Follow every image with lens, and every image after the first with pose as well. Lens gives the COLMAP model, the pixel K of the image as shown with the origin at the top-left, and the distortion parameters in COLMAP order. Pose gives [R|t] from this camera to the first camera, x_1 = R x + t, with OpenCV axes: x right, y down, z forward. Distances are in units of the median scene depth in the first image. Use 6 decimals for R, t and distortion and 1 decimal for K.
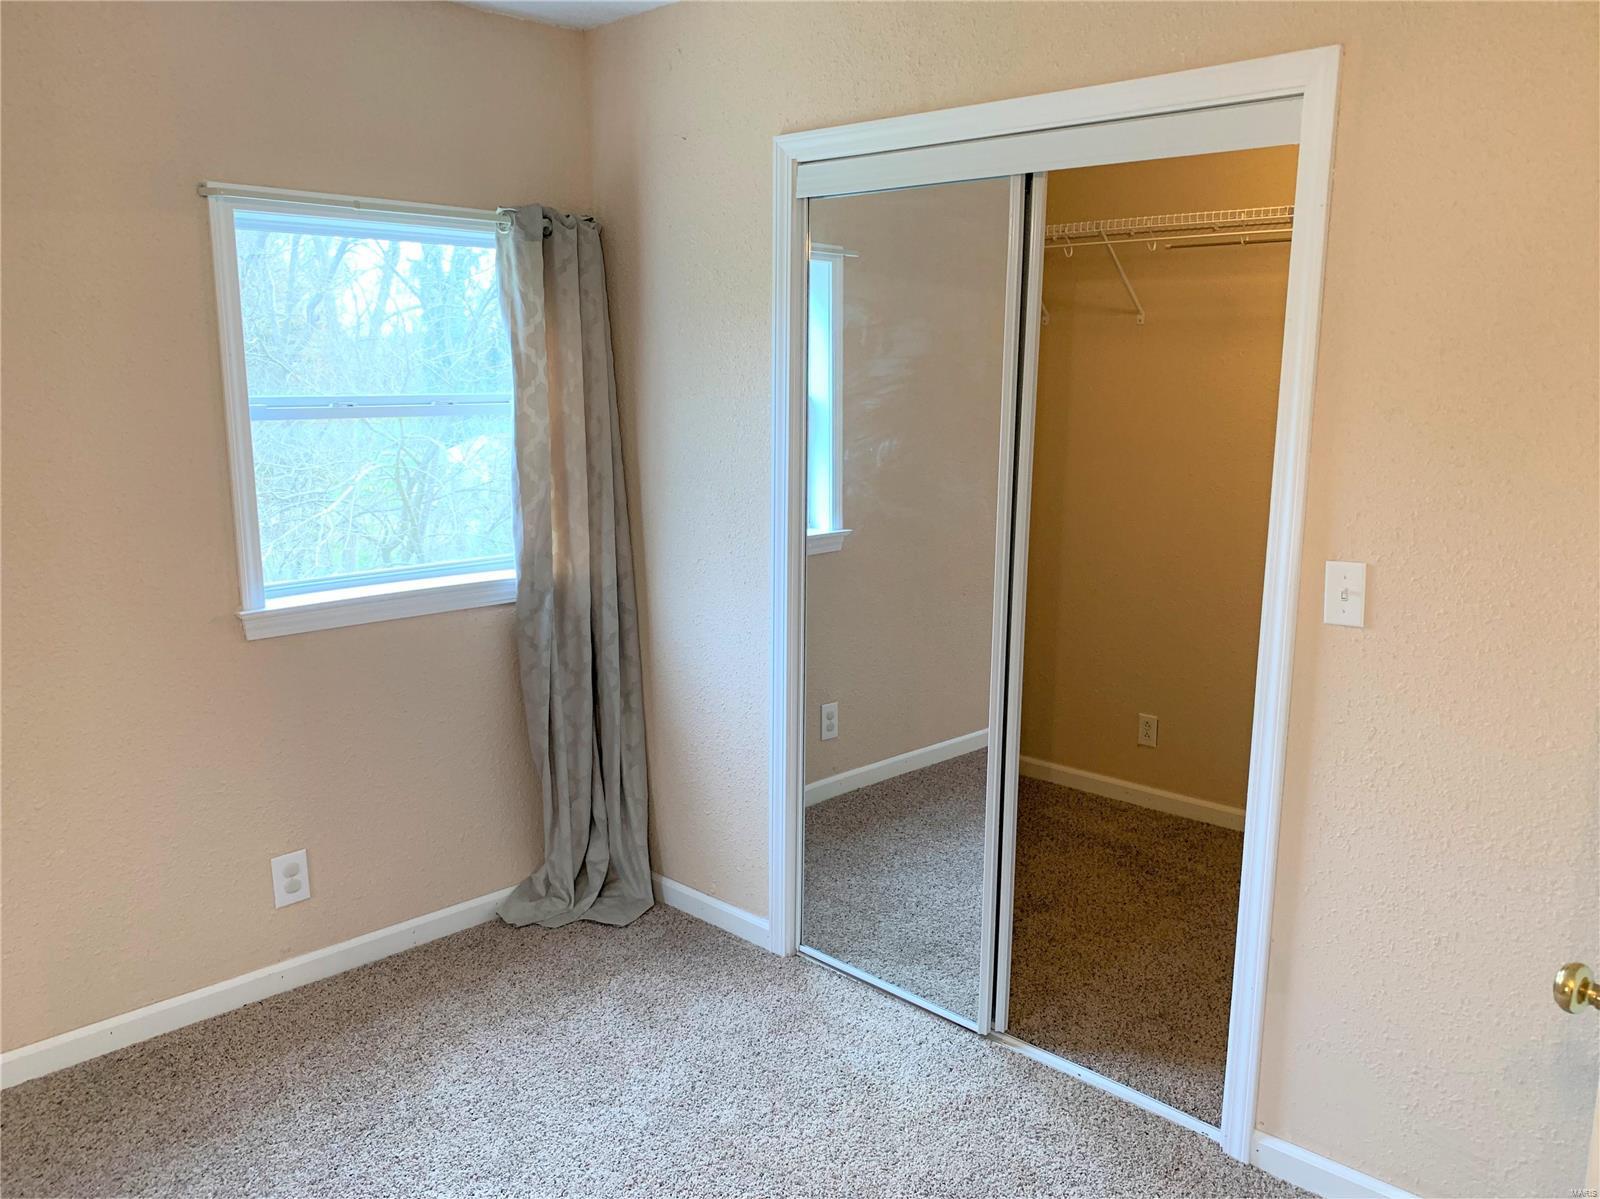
lens RADIAL K [[1248.4, 0, 794.0], [0, 1248.4, 600.9], [0, 0, 1]] dist [0.031336, -0.029709]
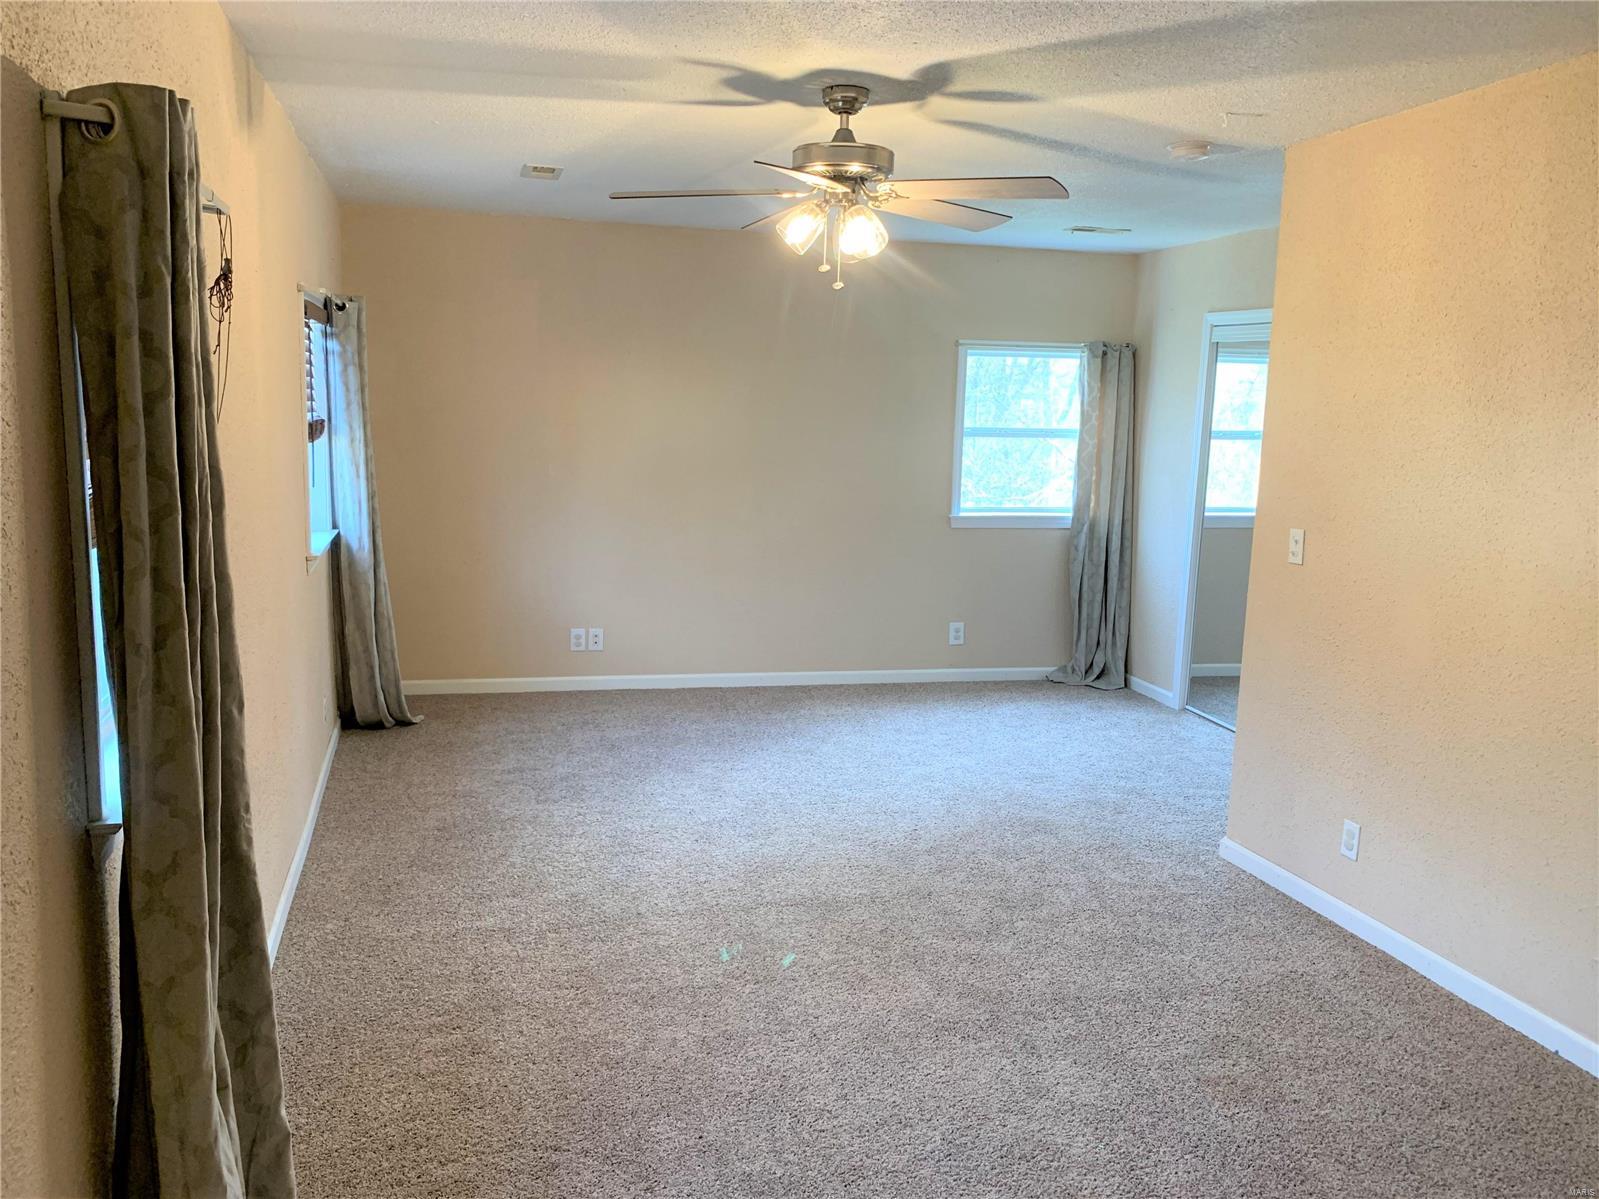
lens RADIAL K [[1247.6, 0, 793.5], [0, 1247.6, 600.9], [0, 0, 1]] dist [0.031336, -0.029709]
pose [[0.848203, 0.101263, -0.519902, 0.482491], [-0.116866, 0.993144, 0.002775, 0.170543], [0.516618, 0.058405, 0.854222, -1.016123]]
